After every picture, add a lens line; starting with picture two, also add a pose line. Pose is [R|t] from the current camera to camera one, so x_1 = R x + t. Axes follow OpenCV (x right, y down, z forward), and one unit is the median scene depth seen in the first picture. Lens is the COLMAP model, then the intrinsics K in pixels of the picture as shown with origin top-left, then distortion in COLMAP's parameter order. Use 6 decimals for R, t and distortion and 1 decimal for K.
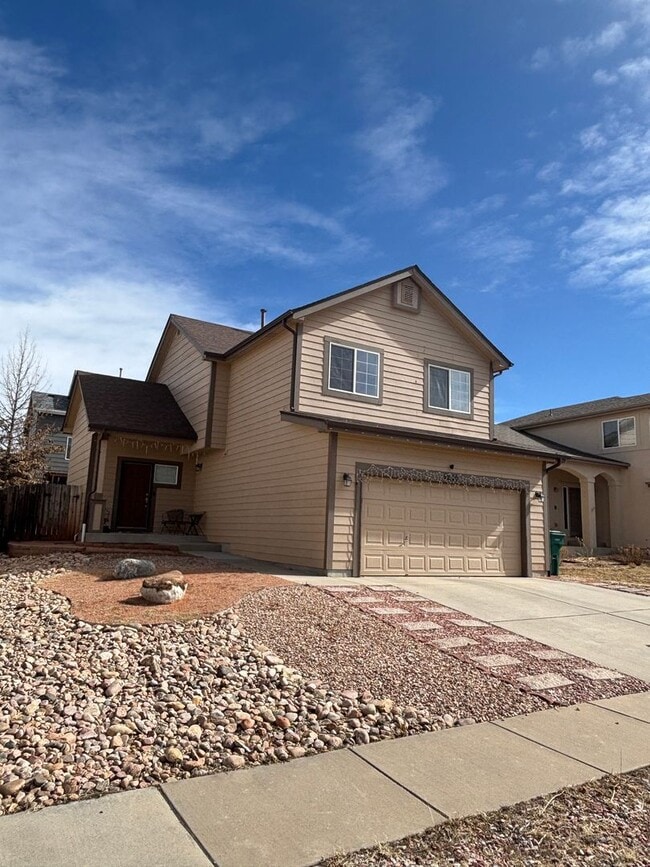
lens RADIAL K [[611.6, 0, 327.4], [0, 611.6, 420.3], [0, 0, 1]] dist [0.005222, -0.008104]
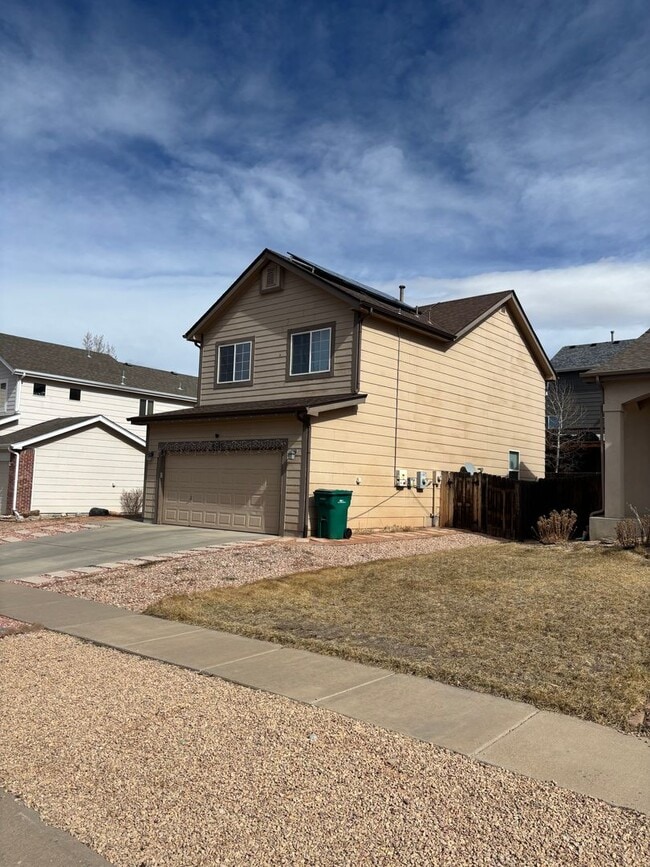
lens RADIAL K [[675.5, 0, 342.0], [0, 675.5, 424.5], [0, 0, 1]] dist [0.023480, -0.042999]
pose [[0.350992, -0.113891, -0.929426, 1.316886], [0.156823, 0.985706, -0.061564, 0.152344], [0.923153, -0.124147, 0.363836, 0.675828]]
